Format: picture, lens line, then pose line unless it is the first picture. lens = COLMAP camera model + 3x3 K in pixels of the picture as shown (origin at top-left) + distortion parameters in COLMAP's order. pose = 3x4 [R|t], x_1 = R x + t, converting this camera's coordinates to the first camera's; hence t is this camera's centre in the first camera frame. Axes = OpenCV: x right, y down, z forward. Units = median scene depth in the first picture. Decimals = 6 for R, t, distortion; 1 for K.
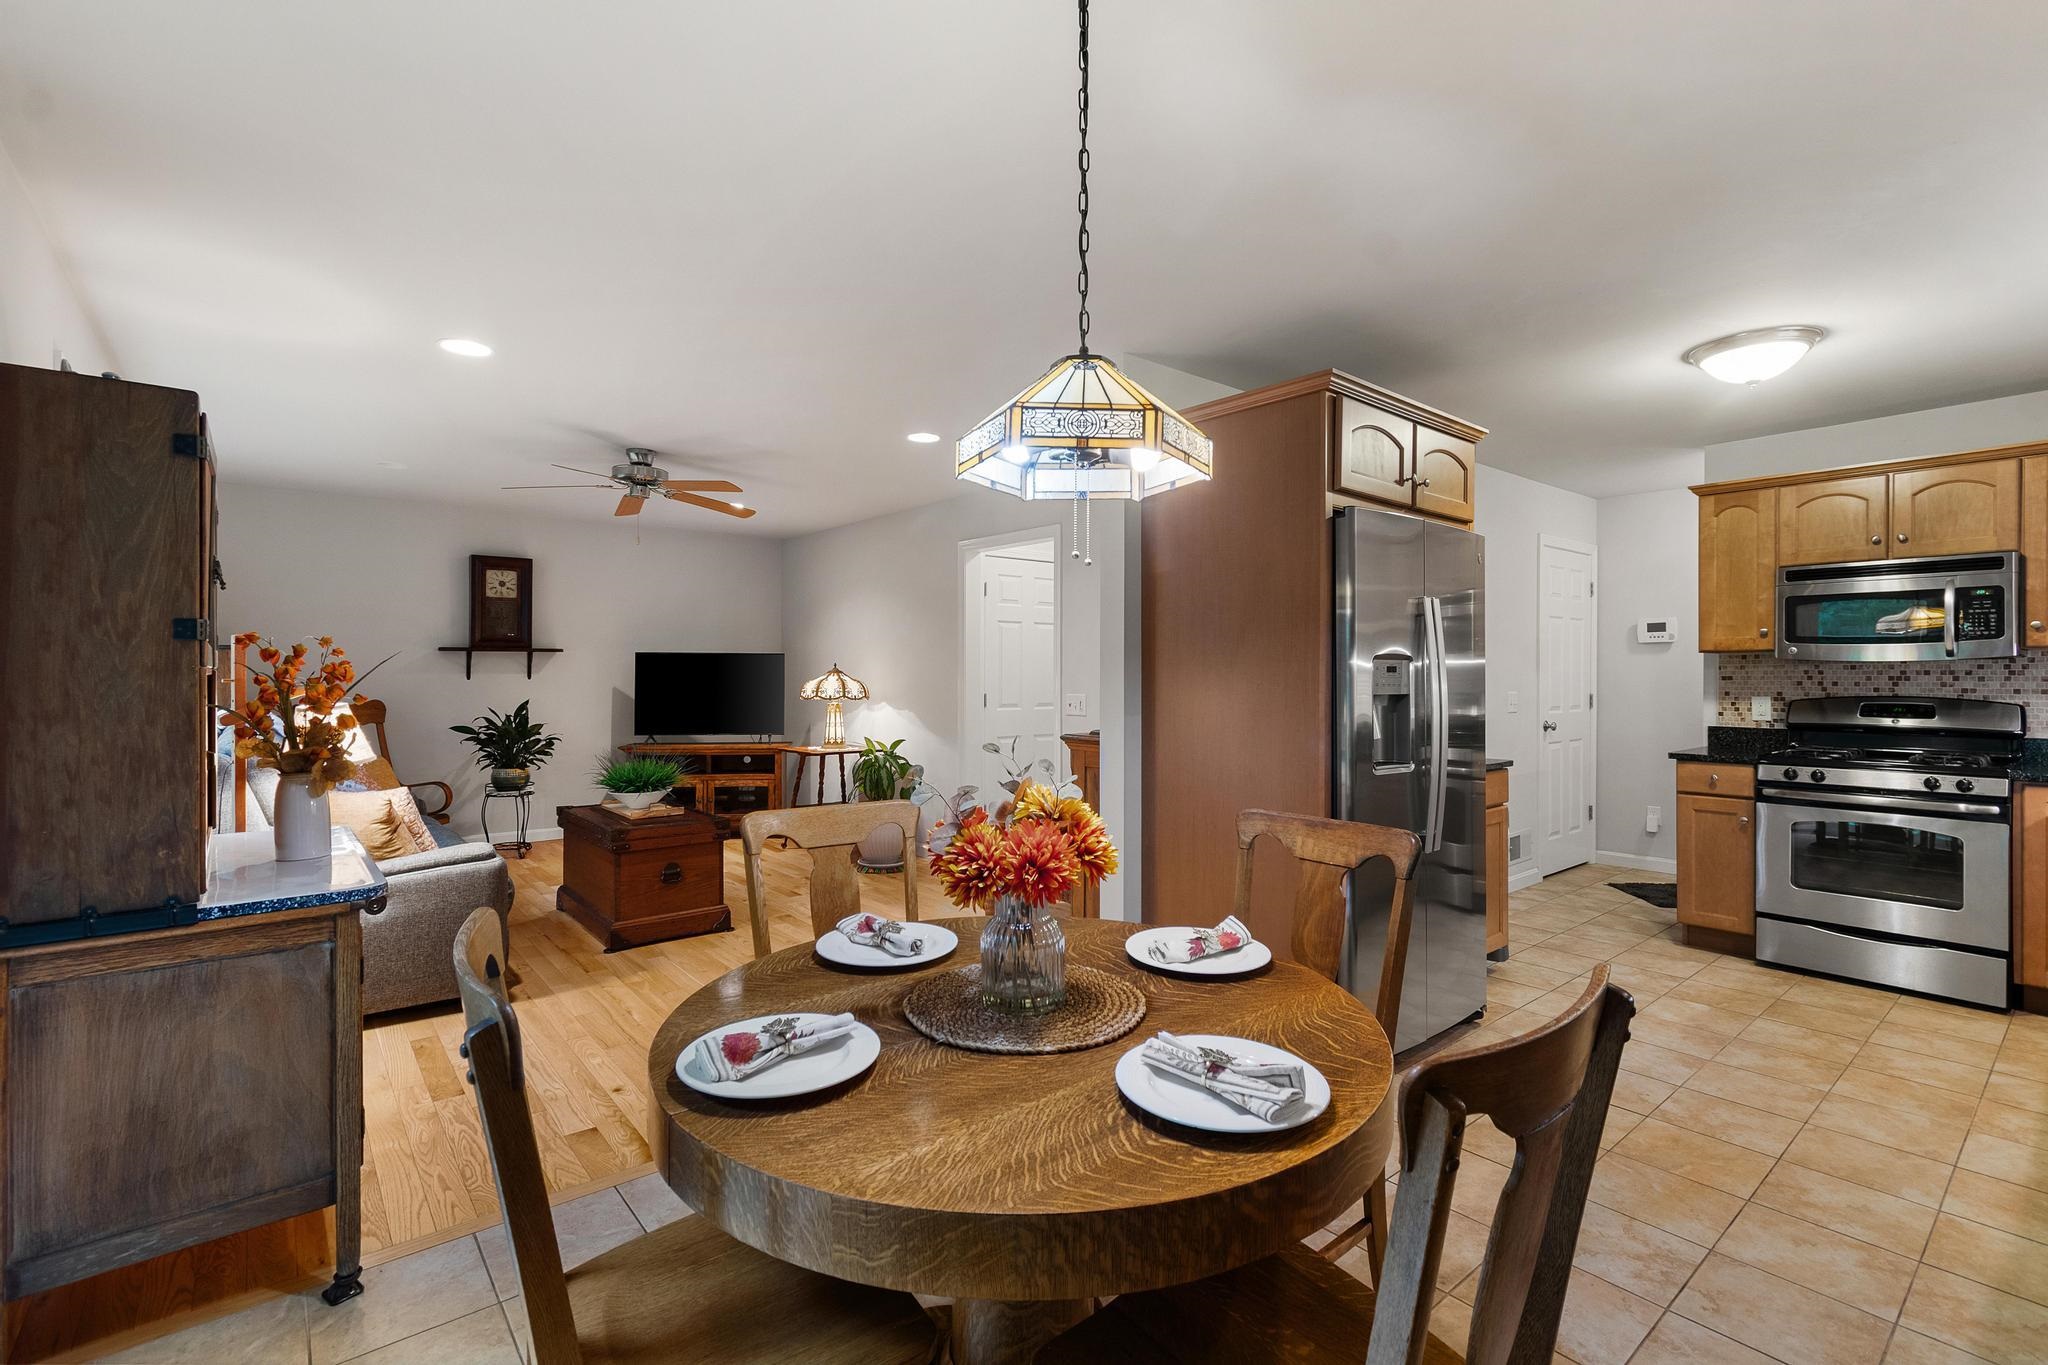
lens RADIAL K [[922.9, 0, 1029.6], [0, 922.9, 674.4], [0, 0, 1]] dist [0.002379, -0.000304]
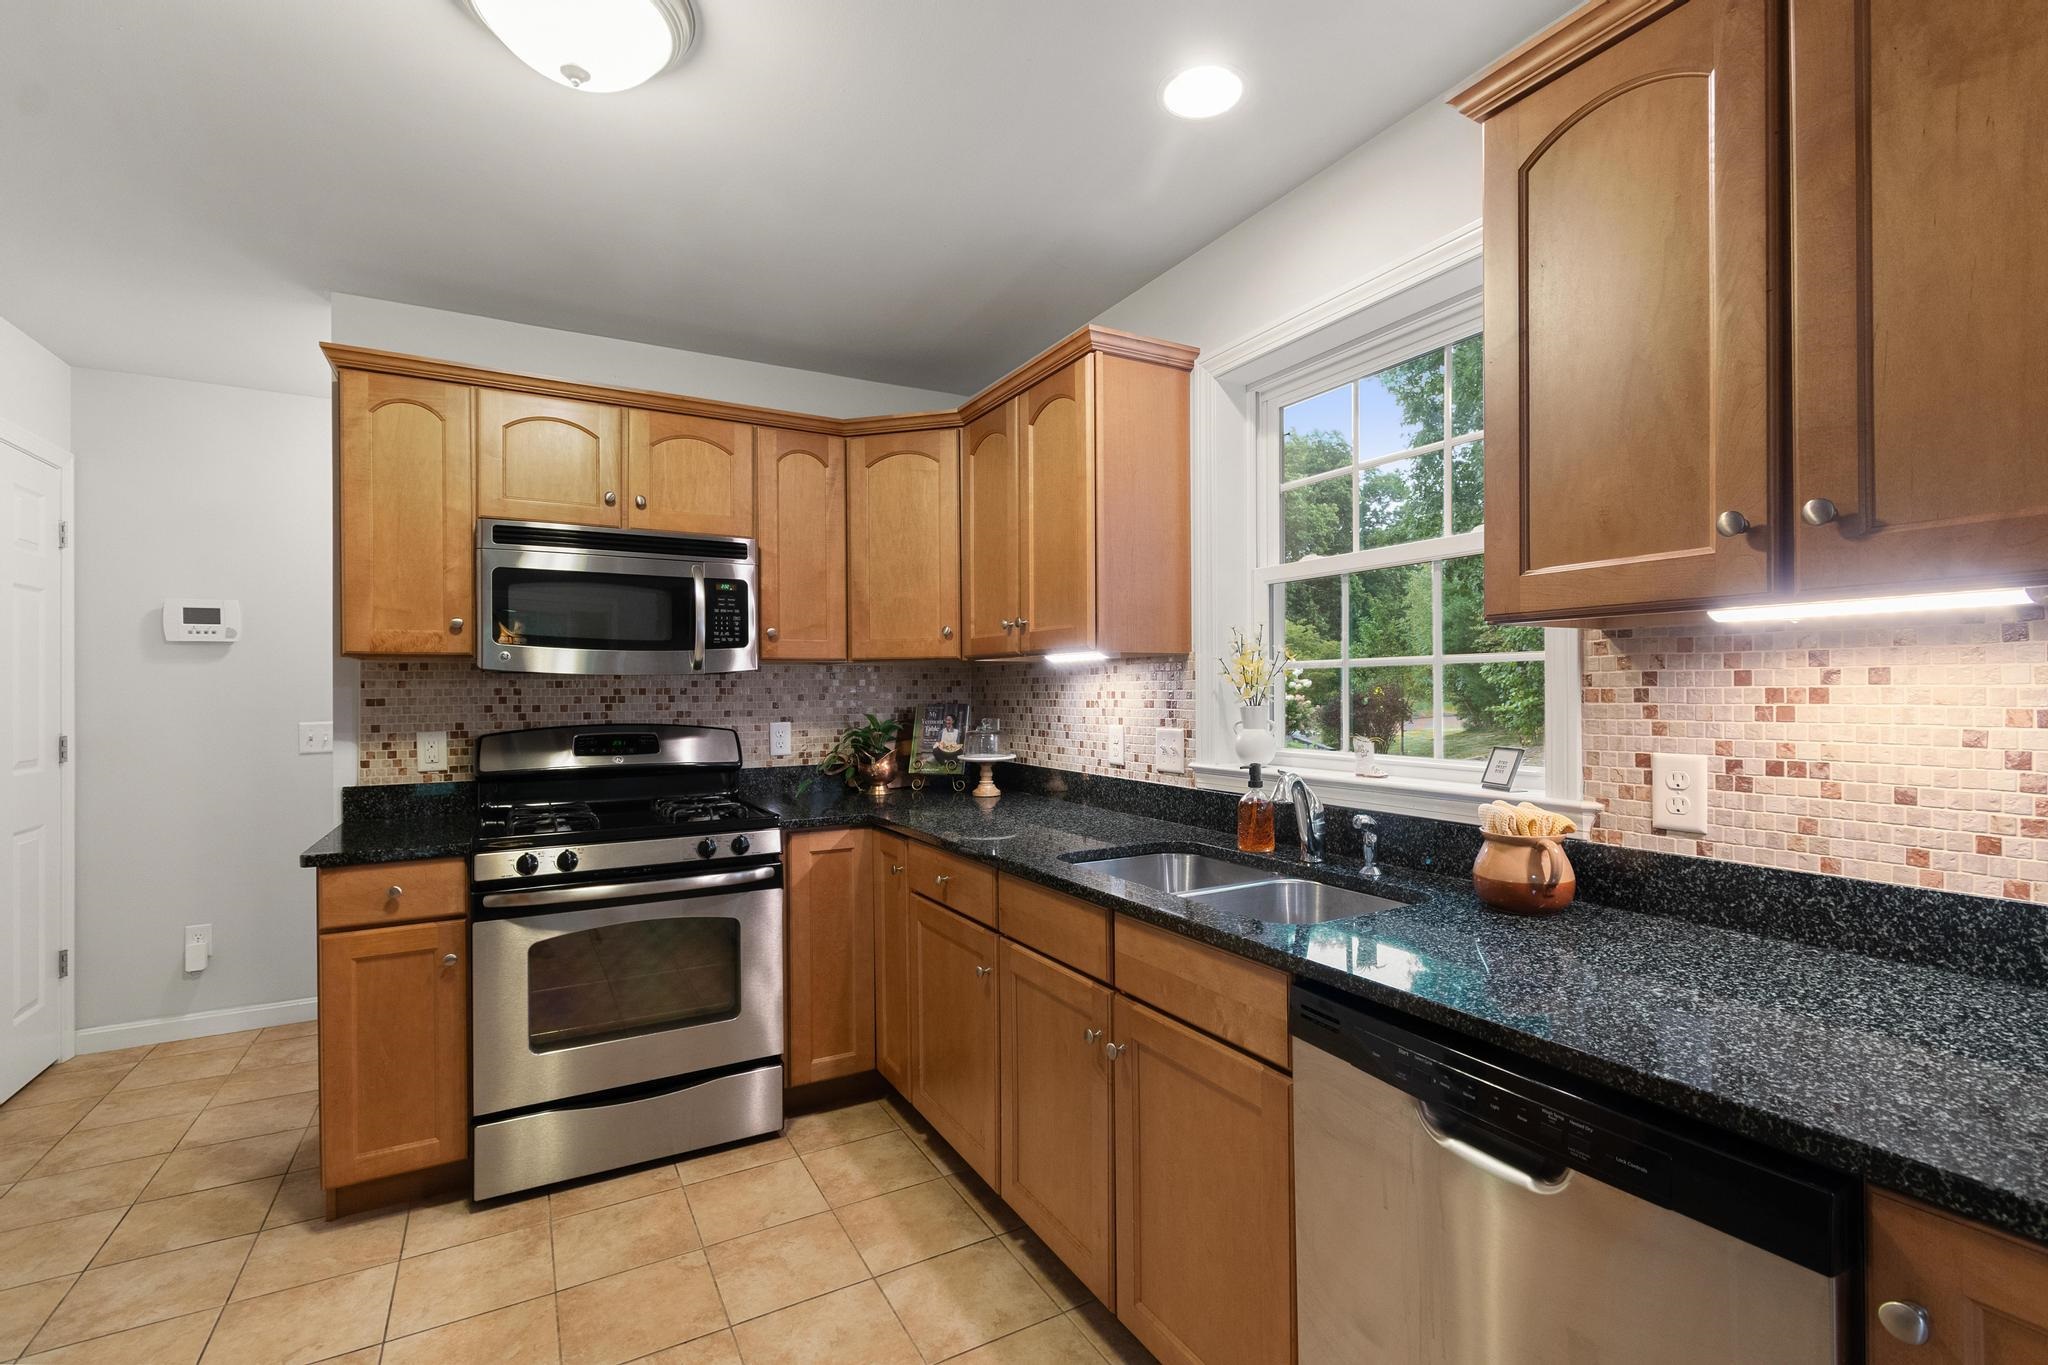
lens RADIAL K [[912.1, 0, 1036.5], [0, 912.1, 691.7], [0, 0, 1]] dist [0.002106, -0.001216]
pose [[0.171818, -0.002512, 0.985125, 0.277417], [0.007226, 0.999973, 0.001289, -0.000439], [-0.985102, 0.006897, 0.171832, 0.525768]]
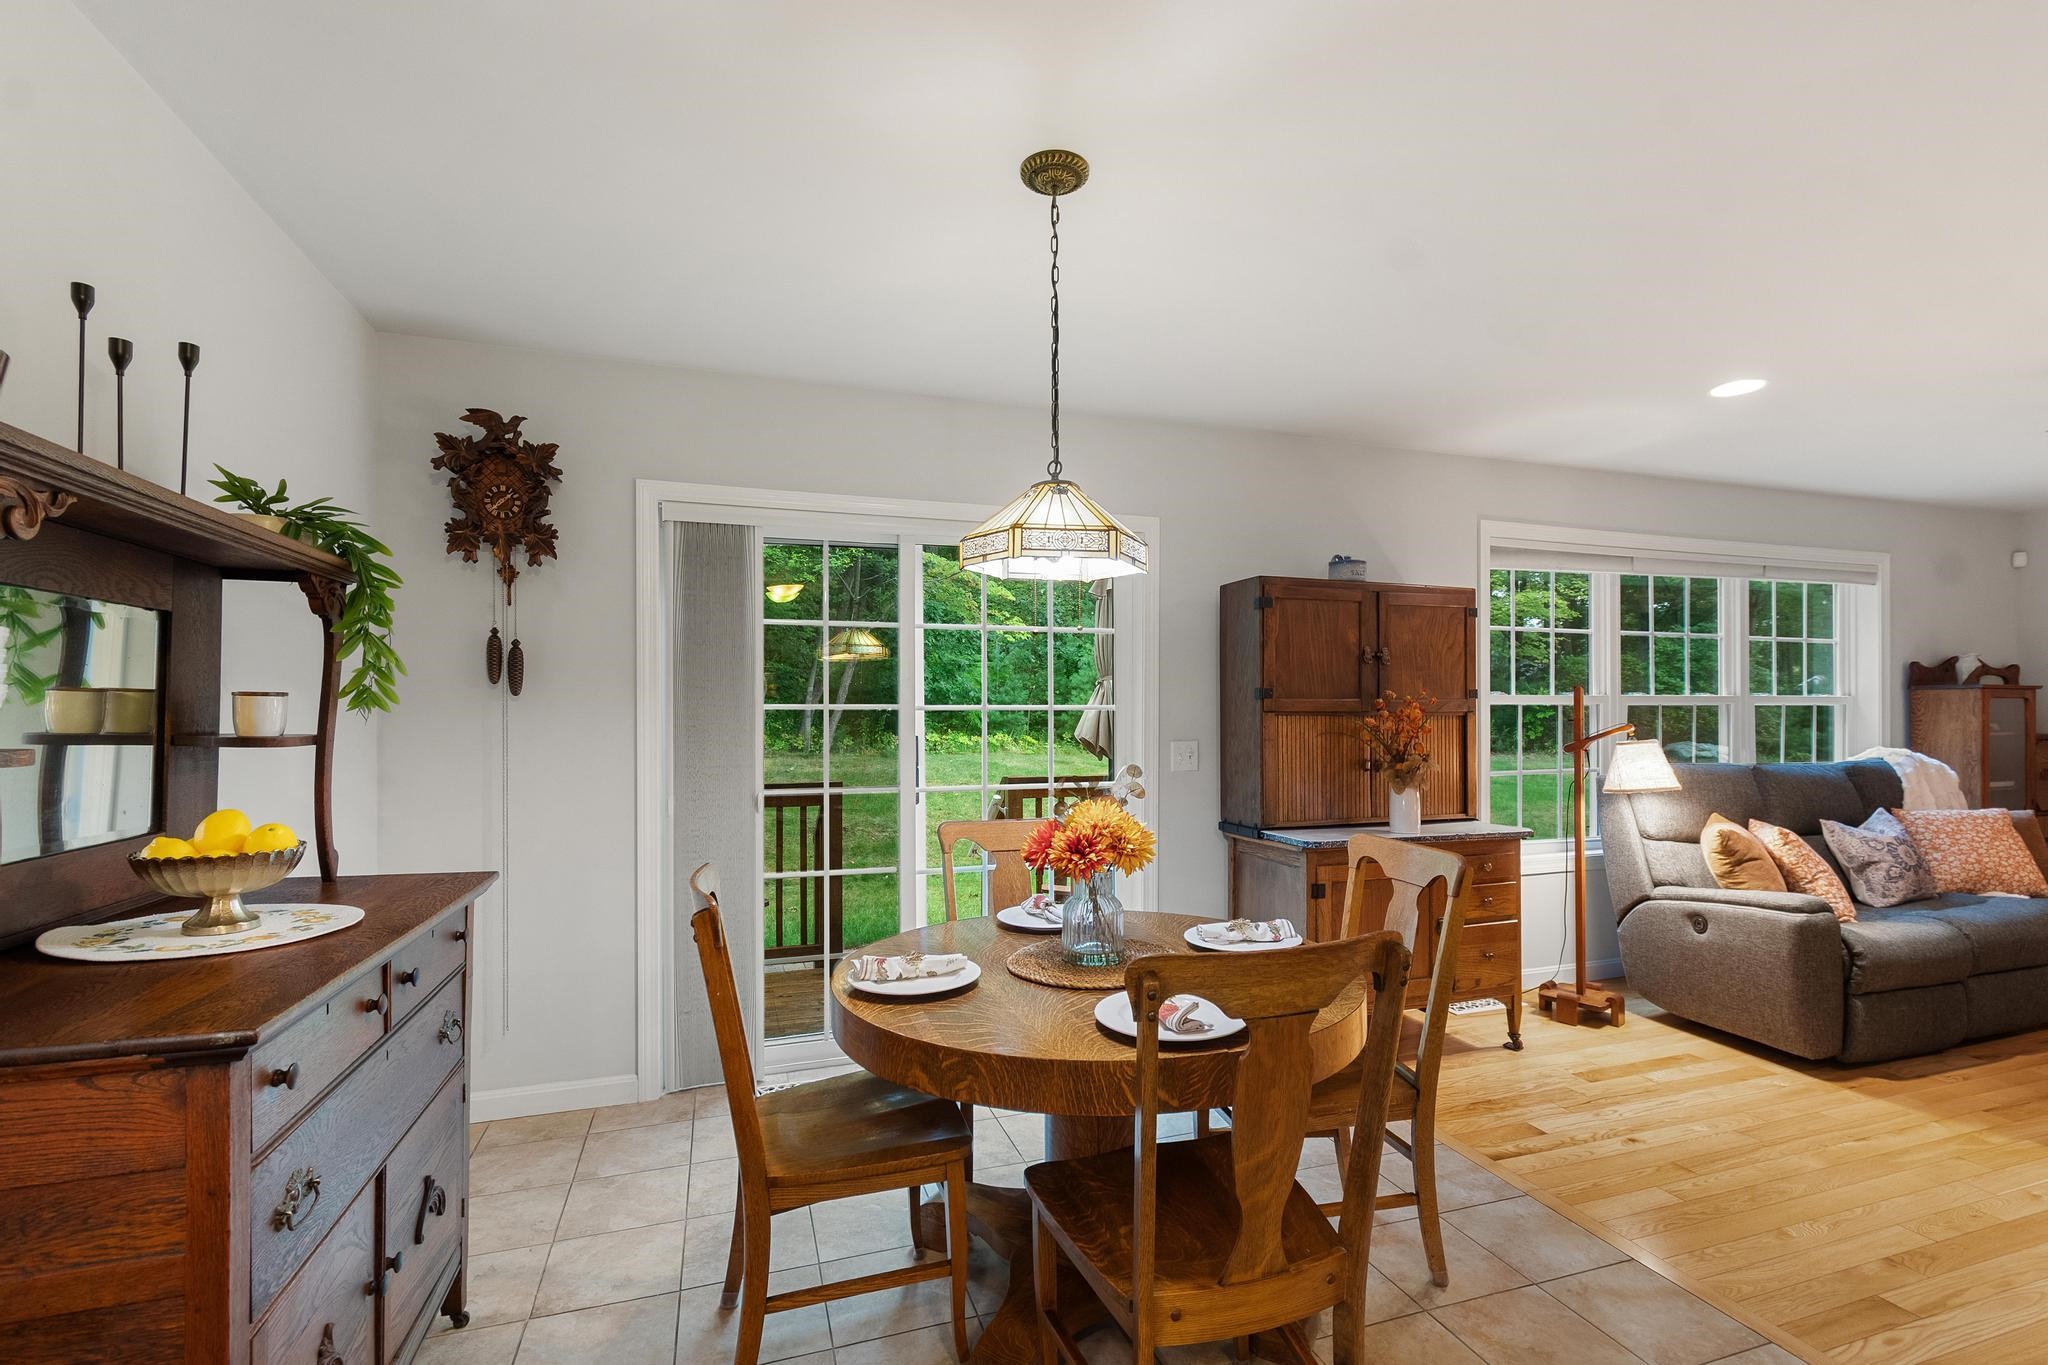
lens RADIAL K [[919.0, 0, 1037.5], [0, 919.0, 715.5], [0, 0, 1]] dist [0.002210, -0.001291]
pose [[-0.356292, 0.000698, -0.934374, 0.448852], [0.001035, 0.999999, 0.000352, -0.000577], [0.934374, -0.000842, -0.356292, 0.494087]]
